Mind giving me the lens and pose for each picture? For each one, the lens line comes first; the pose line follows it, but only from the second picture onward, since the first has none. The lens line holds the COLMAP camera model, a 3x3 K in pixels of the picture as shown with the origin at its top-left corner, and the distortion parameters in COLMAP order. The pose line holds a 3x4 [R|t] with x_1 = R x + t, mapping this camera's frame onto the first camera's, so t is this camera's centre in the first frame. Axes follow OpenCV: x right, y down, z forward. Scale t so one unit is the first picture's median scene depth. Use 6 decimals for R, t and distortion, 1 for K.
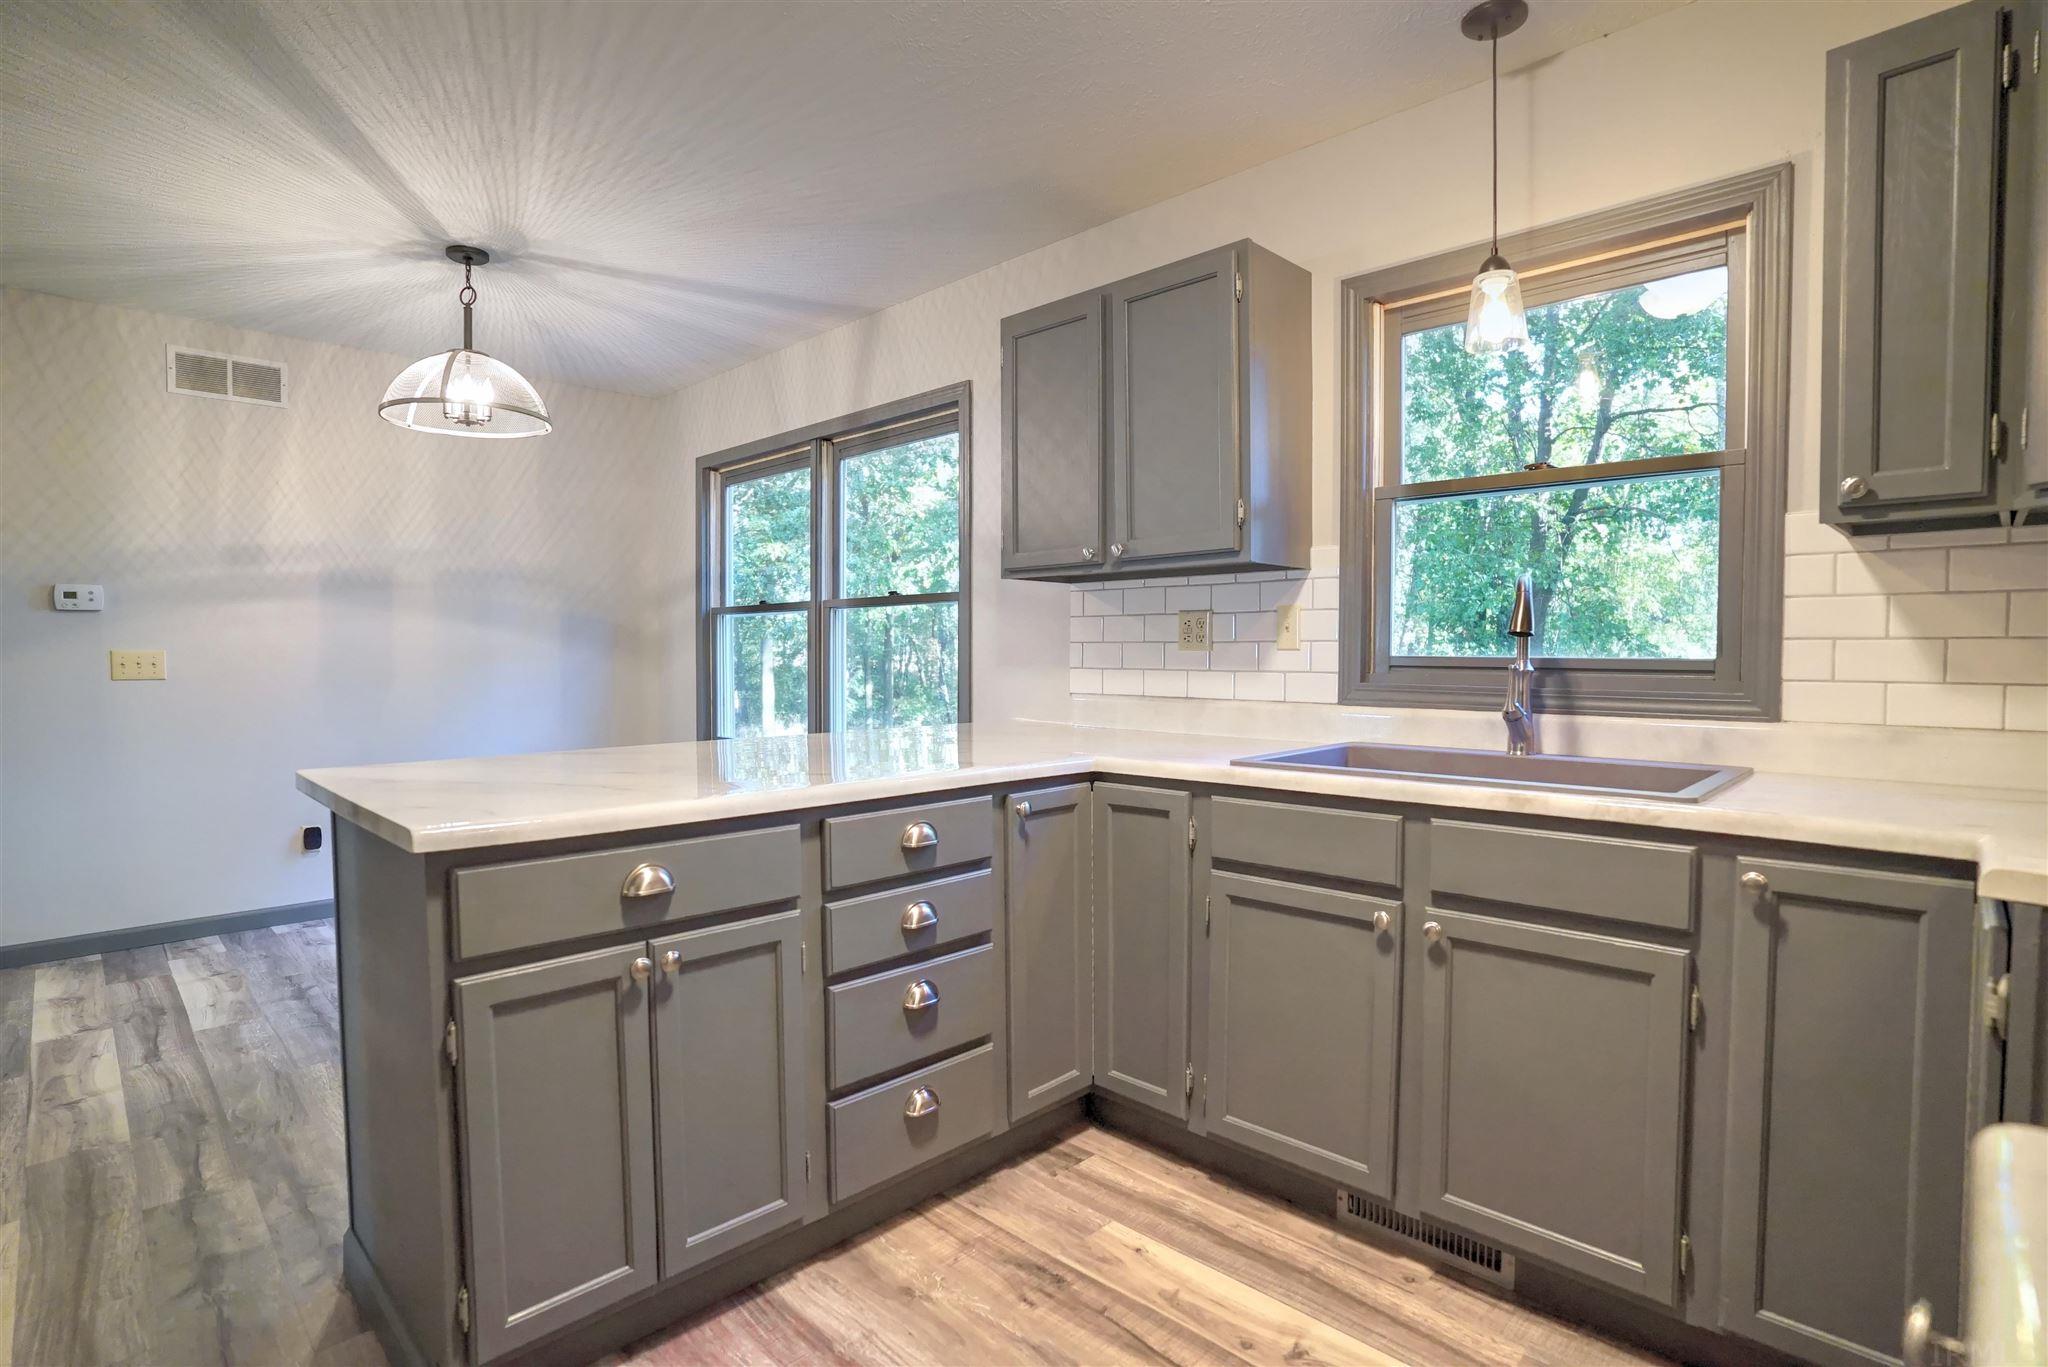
lens RADIAL K [[999.1, 0, 1012.4], [0, 999.1, 689.1], [0, 0, 1]] dist [-0.073809, 0.034174]
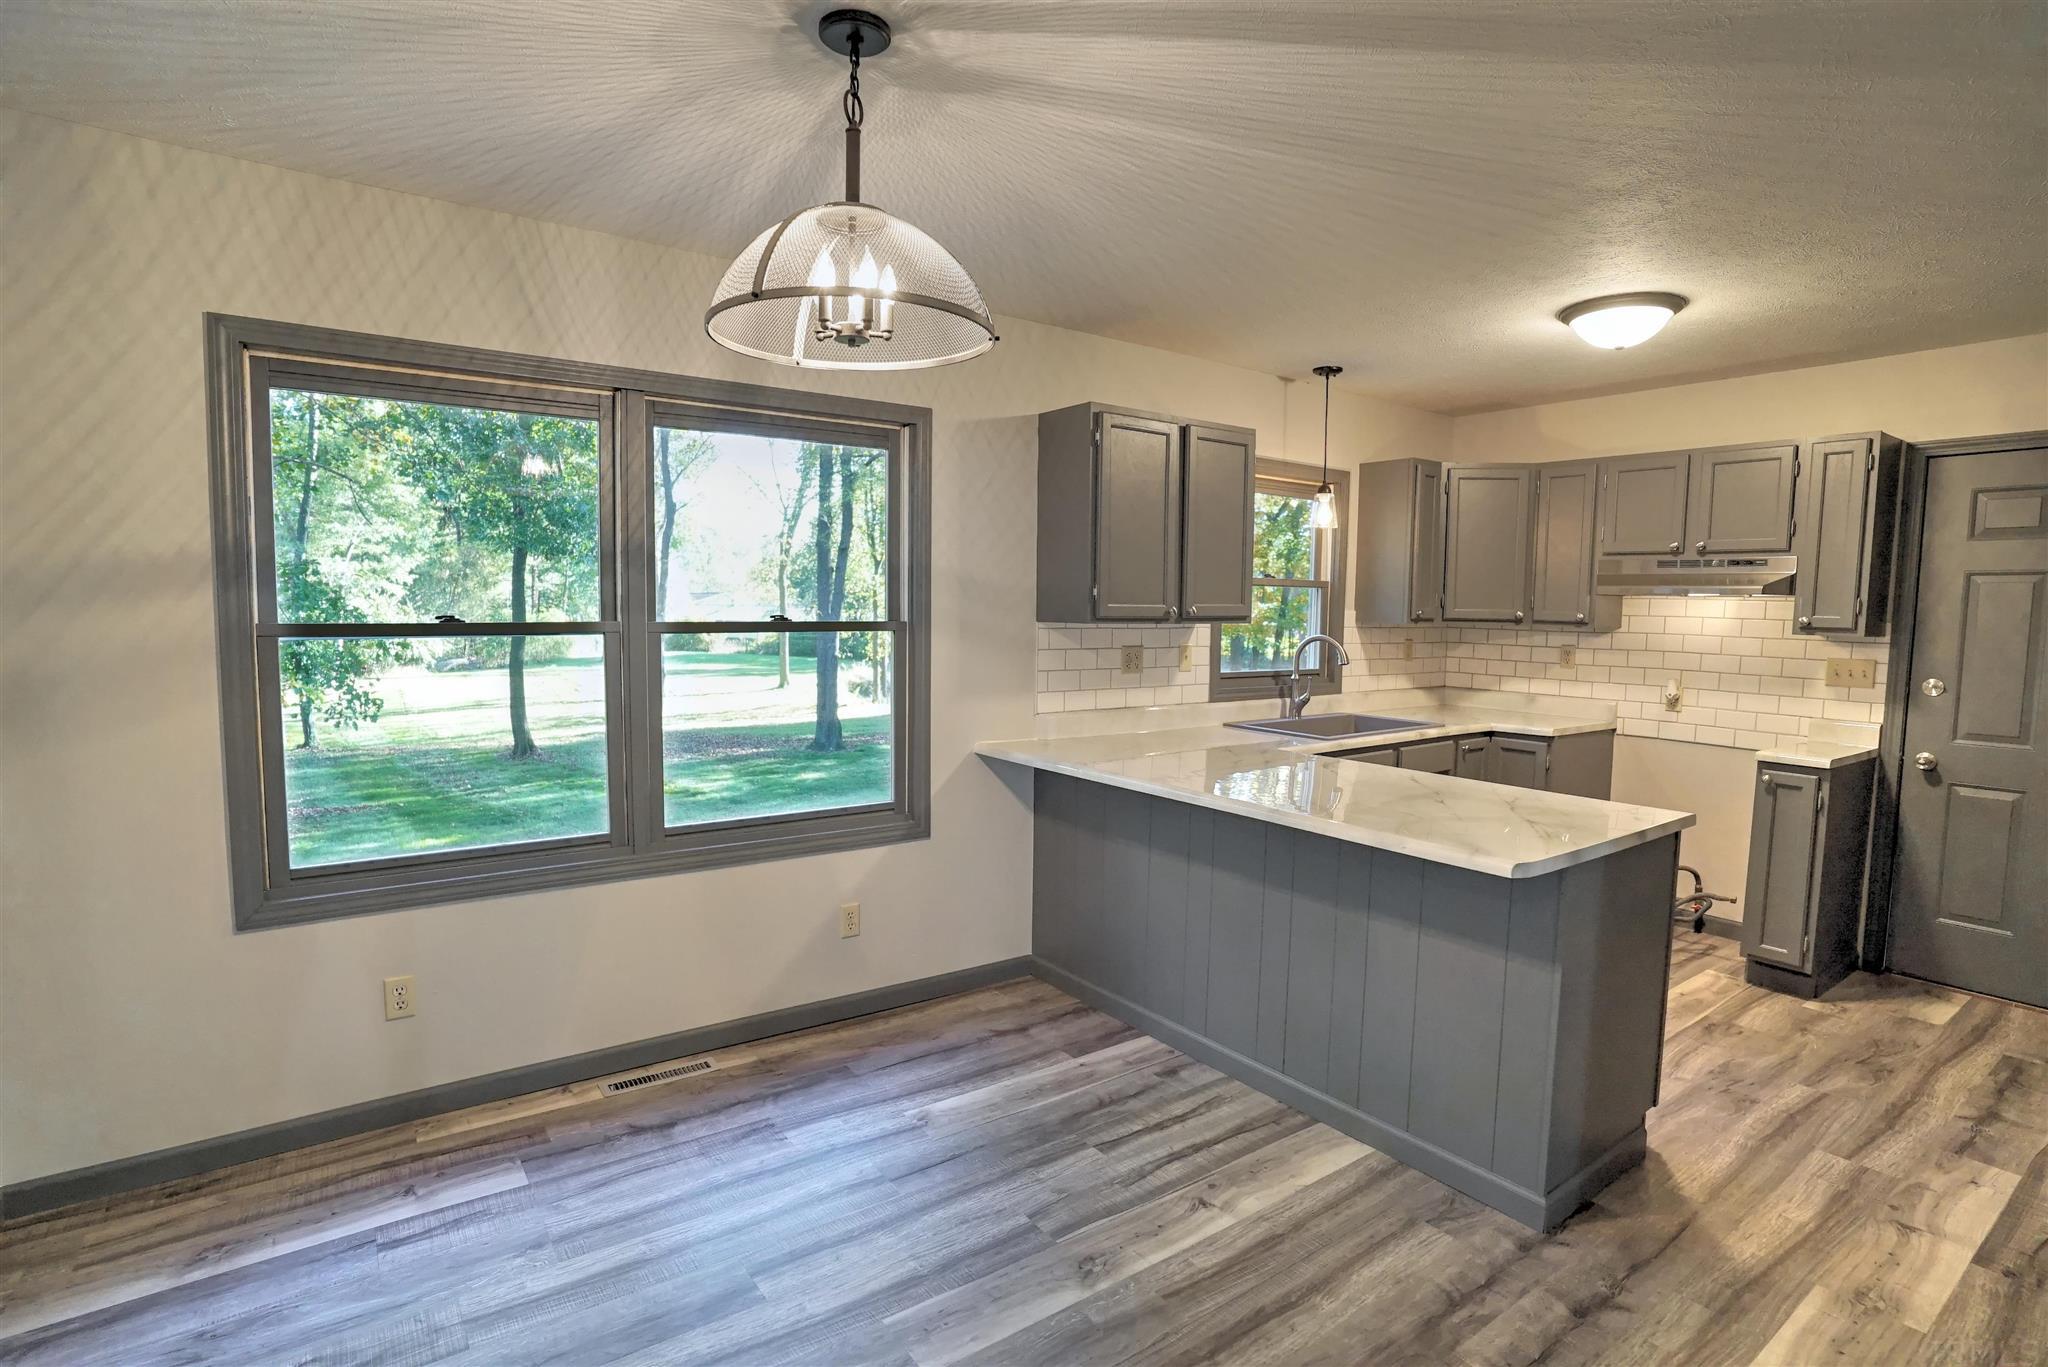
lens RADIAL K [[999.1, 0, 1012.4], [0, 999.1, 689.1], [0, 0, 1]] dist [-0.073809, 0.034174]
pose [[0.162646, -0.083948, 0.983107, -1.133859], [0.025230, 0.996402, 0.080909, -0.124062], [-0.986362, 0.011644, 0.164179, 0.841369]]
